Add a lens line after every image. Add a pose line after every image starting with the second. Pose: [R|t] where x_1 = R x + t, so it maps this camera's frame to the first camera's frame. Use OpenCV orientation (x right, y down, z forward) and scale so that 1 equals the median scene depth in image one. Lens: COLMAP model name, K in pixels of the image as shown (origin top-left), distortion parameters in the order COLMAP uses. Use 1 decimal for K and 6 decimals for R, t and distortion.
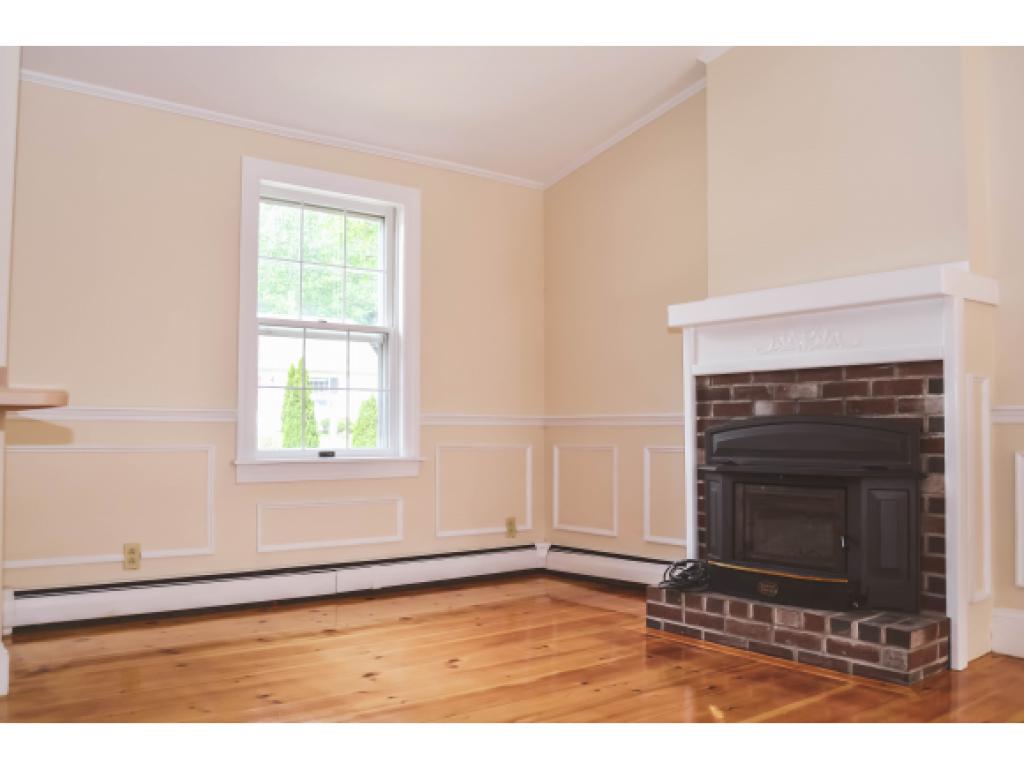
lens RADIAL K [[864.6, 0, 512.0], [0, 864.6, 384.5], [0, 0, 1]] dist [-0.104866, 0.013238]
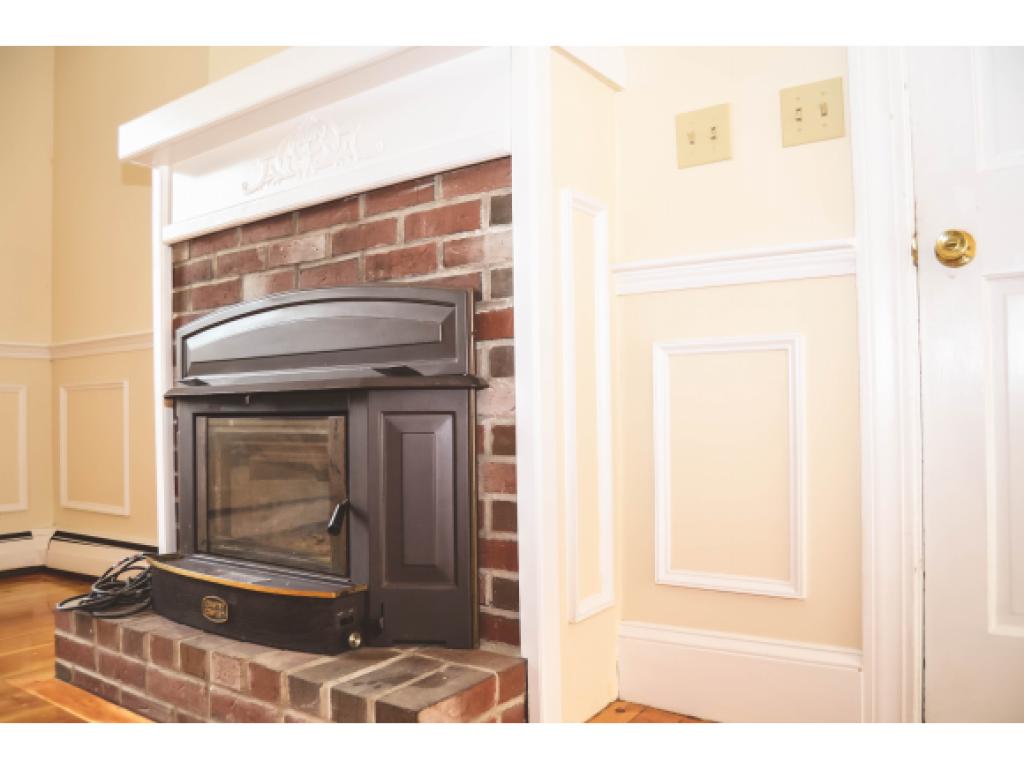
lens RADIAL K [[864.6, 0, 512.0], [0, 864.6, 384.5], [0, 0, 1]] dist [-0.104866, 0.013238]
pose [[0.949355, -0.012465, 0.313958, 0.320961], [0.001985, 0.999431, 0.033677, 0.085803], [-0.314199, -0.031348, 0.948840, 0.462927]]
